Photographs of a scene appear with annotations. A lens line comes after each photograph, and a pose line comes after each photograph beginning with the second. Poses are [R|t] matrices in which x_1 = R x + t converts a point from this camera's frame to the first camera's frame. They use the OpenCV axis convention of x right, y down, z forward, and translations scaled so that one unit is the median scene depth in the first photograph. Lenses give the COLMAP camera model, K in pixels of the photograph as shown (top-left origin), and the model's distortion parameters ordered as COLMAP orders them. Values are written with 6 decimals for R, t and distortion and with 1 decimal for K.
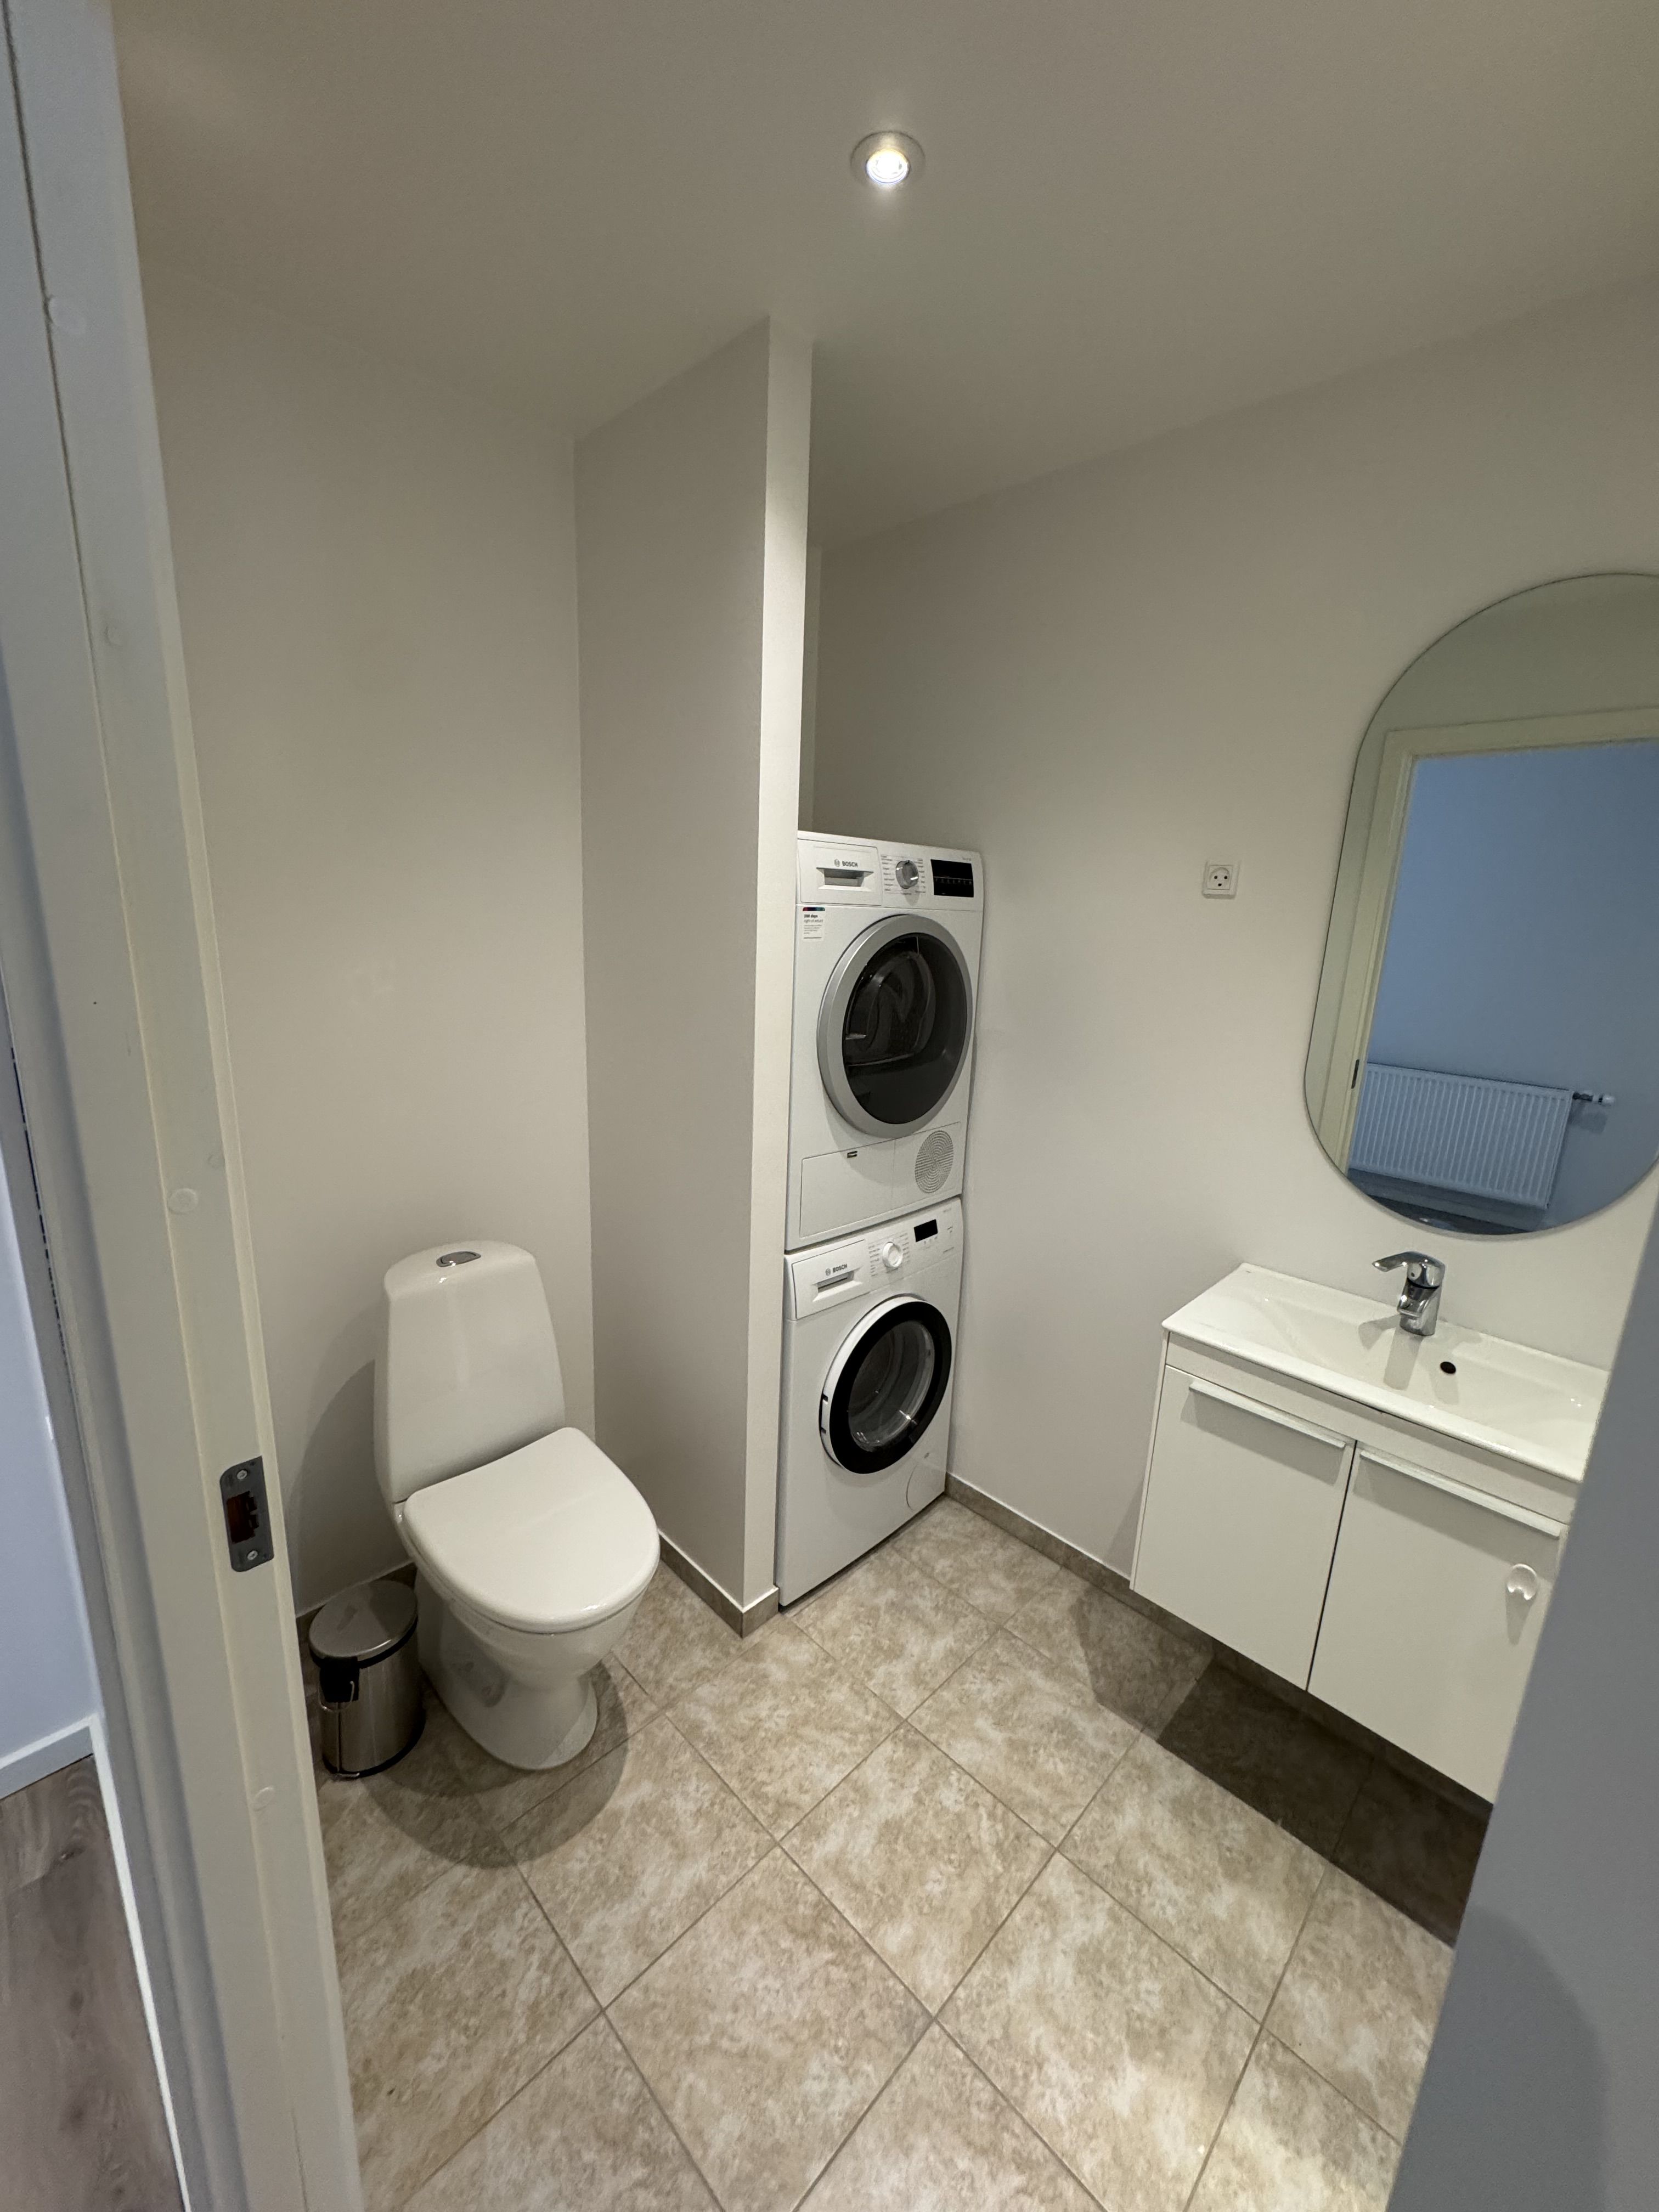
lens RADIAL K [[880.3, 0, 827.7], [0, 880.3, 1105.0], [0, 0, 1]] dist [-0.003575, 0.000825]
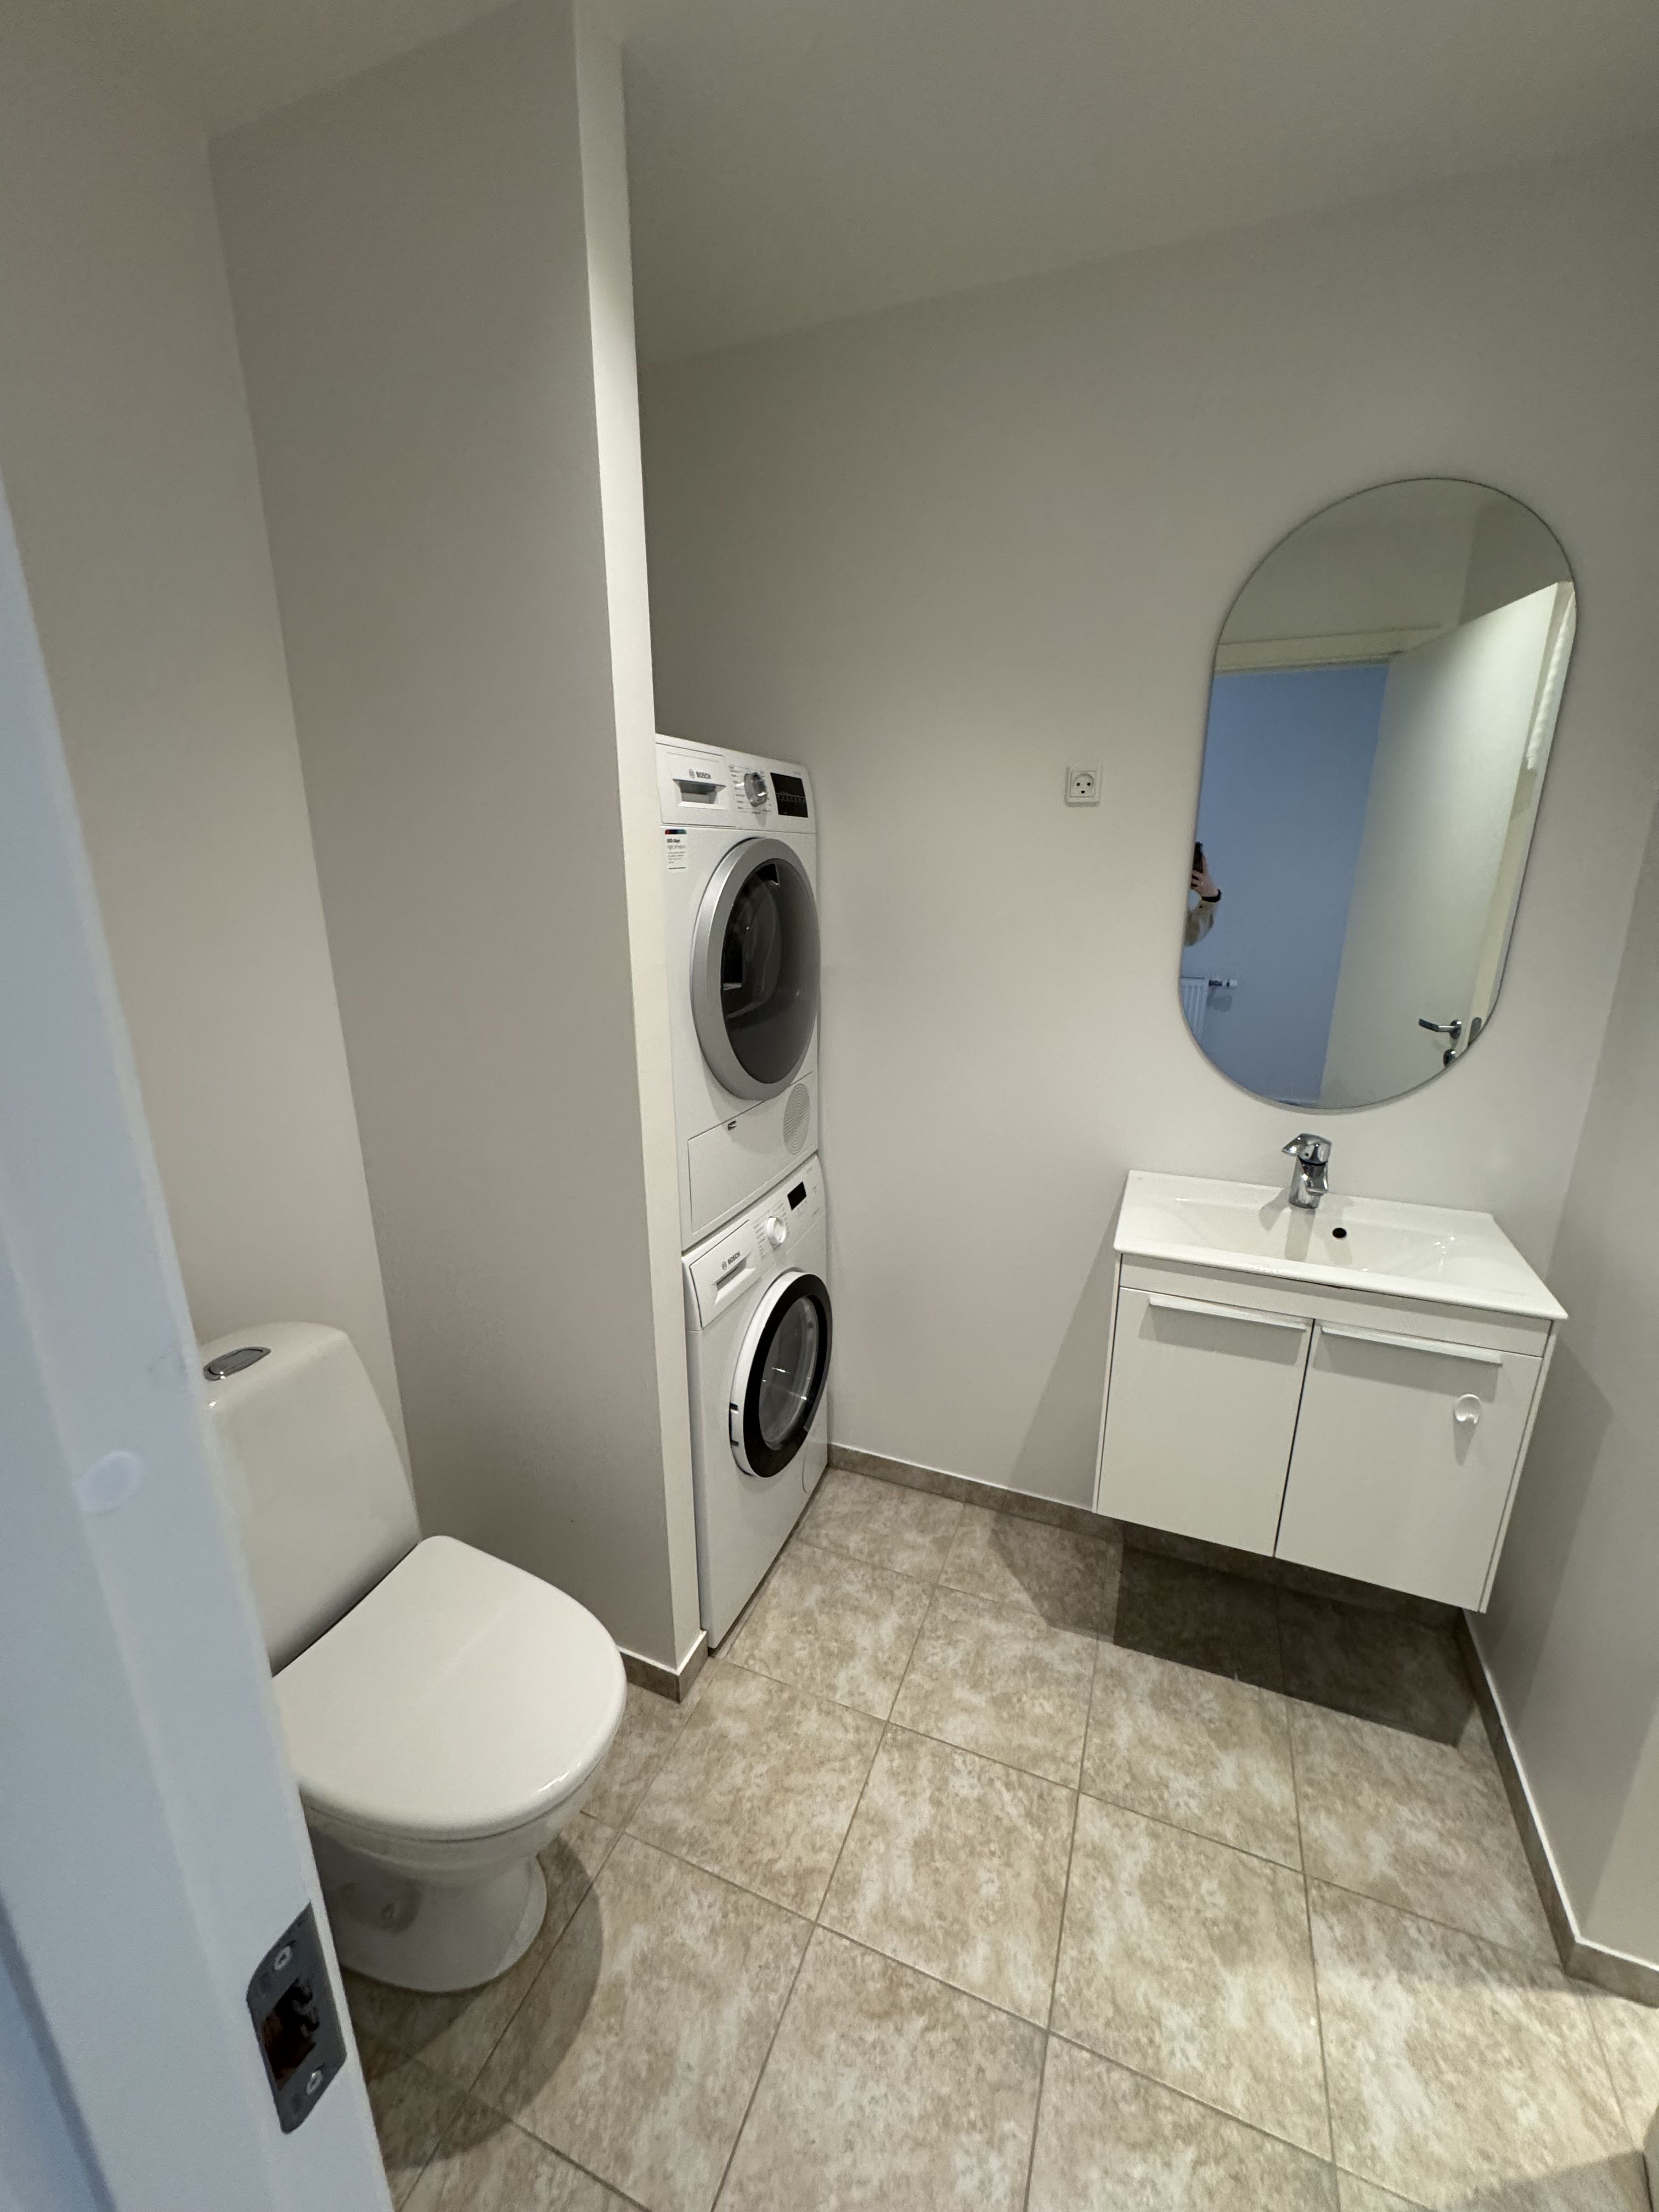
lens RADIAL K [[880.3, 0, 828.1], [0, 880.3, 1105.3], [0, 0, 1]] dist [-0.003575, 0.000825]
pose [[0.919963, -0.147578, 0.363165, -0.230600], [0.126128, 0.988600, 0.082226, -0.025522], [-0.371160, -0.029840, 0.928089, 0.206902]]
